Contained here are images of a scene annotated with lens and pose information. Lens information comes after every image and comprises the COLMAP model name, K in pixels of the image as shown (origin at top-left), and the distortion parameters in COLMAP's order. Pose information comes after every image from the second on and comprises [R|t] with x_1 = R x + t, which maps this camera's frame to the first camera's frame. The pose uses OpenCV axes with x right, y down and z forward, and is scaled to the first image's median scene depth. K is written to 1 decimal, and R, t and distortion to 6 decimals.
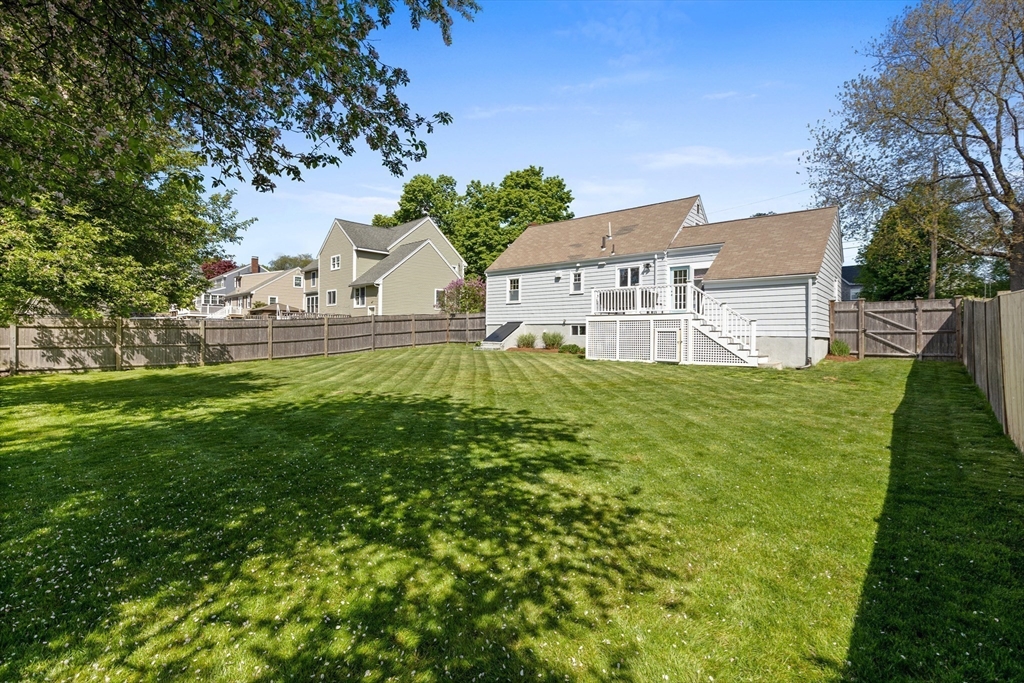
lens RADIAL K [[459.9, 0, 515.5], [0, 459.9, 335.1], [0, 0, 1]] dist [0.008551, -0.002766]
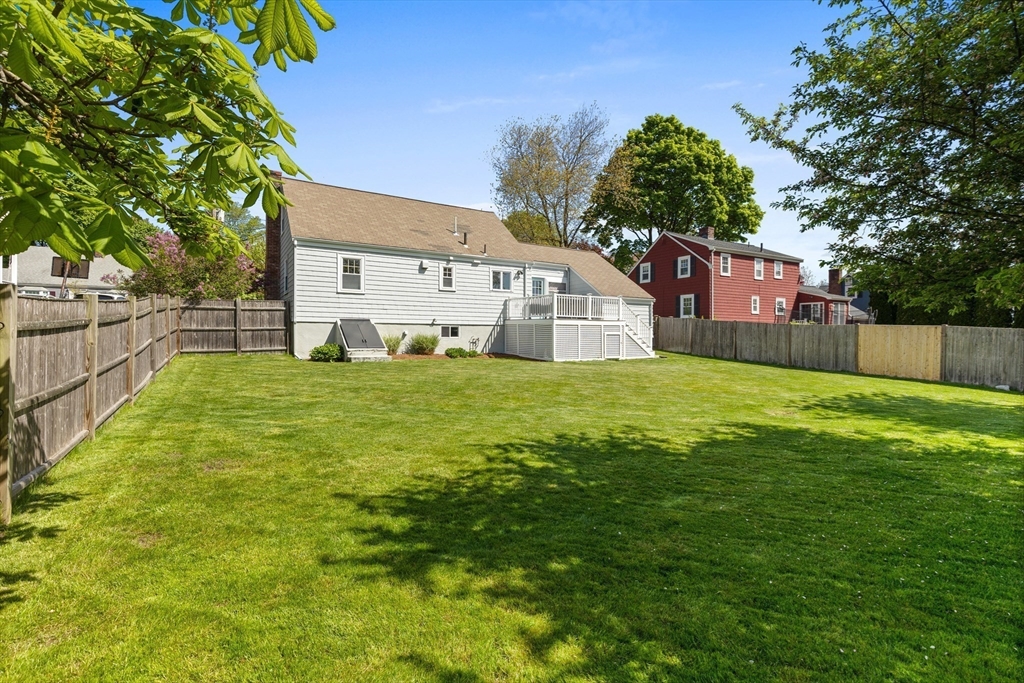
lens RADIAL K [[459.9, 0, 511.7], [0, 459.9, 334.6], [0, 0, 1]] dist [0.008551, -0.002766]
pose [[0.308338, -0.009113, 0.951233, -0.668448], [-0.001511, 0.999948, 0.010070, -0.014180], [-0.951276, -0.004542, 0.308308, 0.609481]]
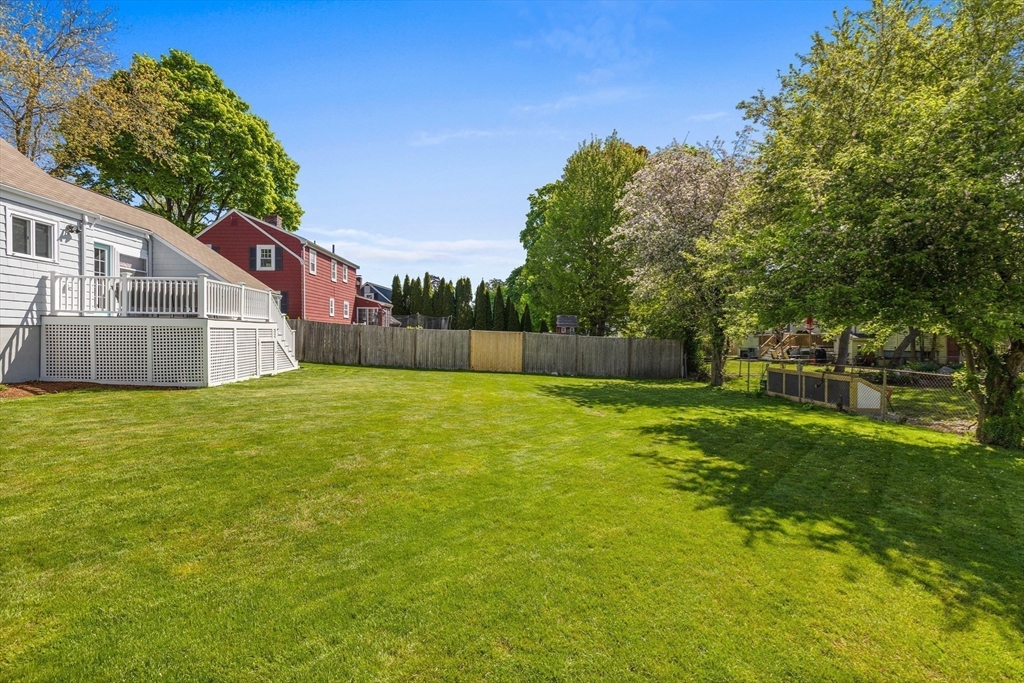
lens RADIAL K [[459.9, 0, 513.1], [0, 459.9, 336.9], [0, 0, 1]] dist [0.008551, -0.002766]
pose [[-0.698850, -0.014420, 0.715123, -0.472486], [-0.009230, 0.999895, 0.011142, -0.022380], [-0.715209, 0.001186, -0.698910, 0.900861]]
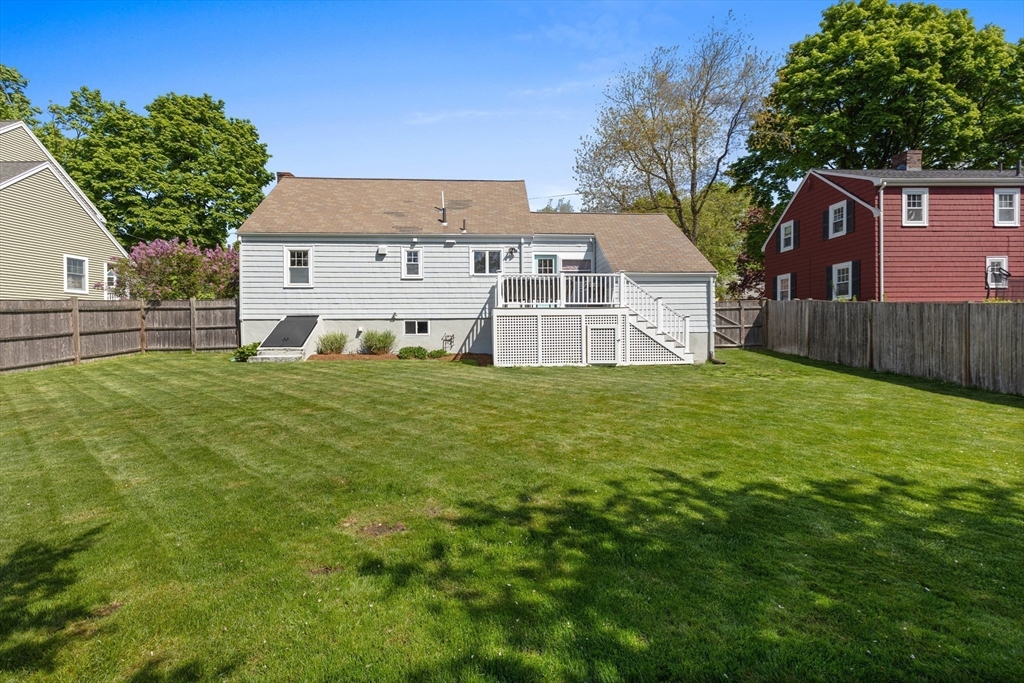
lens RADIAL K [[459.9, 0, 511.7], [0, 459.9, 334.1], [0, 0, 1]] dist [0.008551, -0.002766]
pose [[0.722470, -0.021045, 0.691082, -0.268218], [0.013633, 0.999776, 0.016193, -0.009680], [-0.691268, -0.002277, 0.722595, 0.347745]]
